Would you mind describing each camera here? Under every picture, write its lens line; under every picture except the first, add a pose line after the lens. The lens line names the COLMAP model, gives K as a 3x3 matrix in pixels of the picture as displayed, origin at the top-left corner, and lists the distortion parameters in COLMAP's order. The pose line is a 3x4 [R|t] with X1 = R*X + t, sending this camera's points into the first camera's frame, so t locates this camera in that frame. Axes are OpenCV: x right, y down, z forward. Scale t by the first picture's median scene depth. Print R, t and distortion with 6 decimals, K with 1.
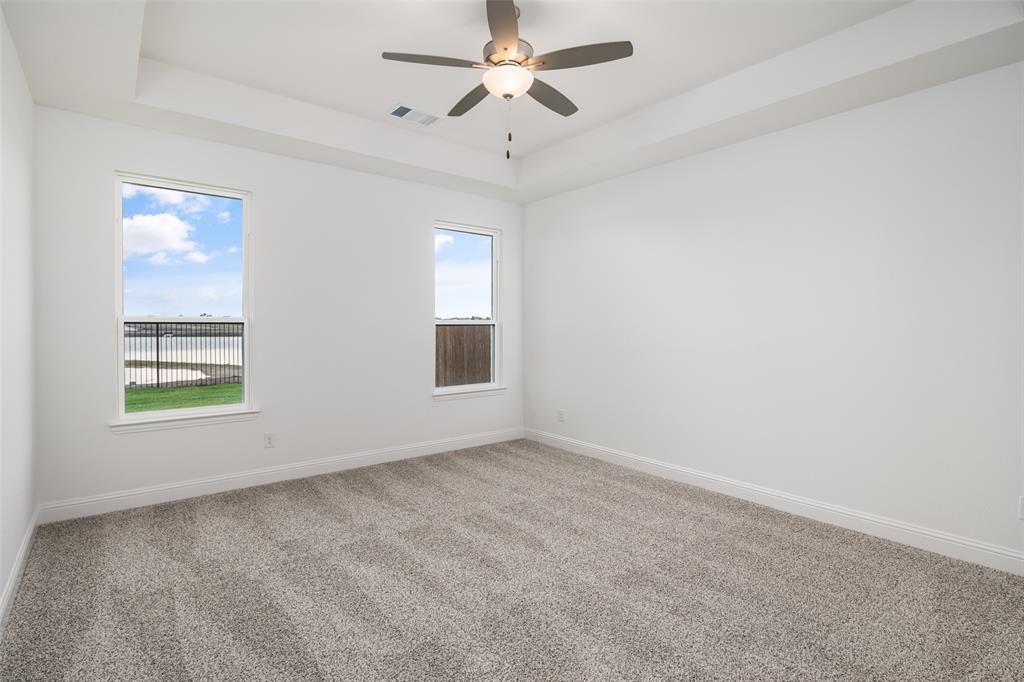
lens RADIAL K [[503.0, 0, 512.0], [0, 503.0, 341.0], [0, 0, 1]] dist [0.002037, 0.000563]
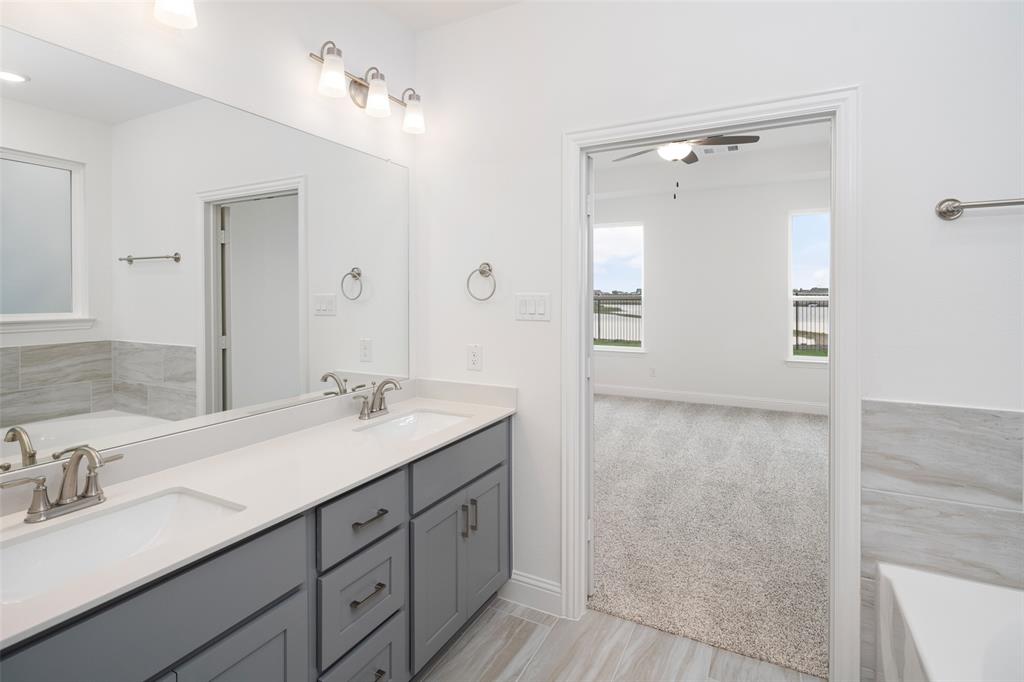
lens RADIAL K [[513.7, 0, 509.7], [0, 513.7, 301.4], [0, 0, 1]] dist [0.000560, 0.000109]
pose [[0.403642, 0.005428, -0.914901, 0.152594], [-0.022792, 0.999732, -0.004124, -0.001927], [0.914633, 0.022517, 0.403657, -0.015434]]
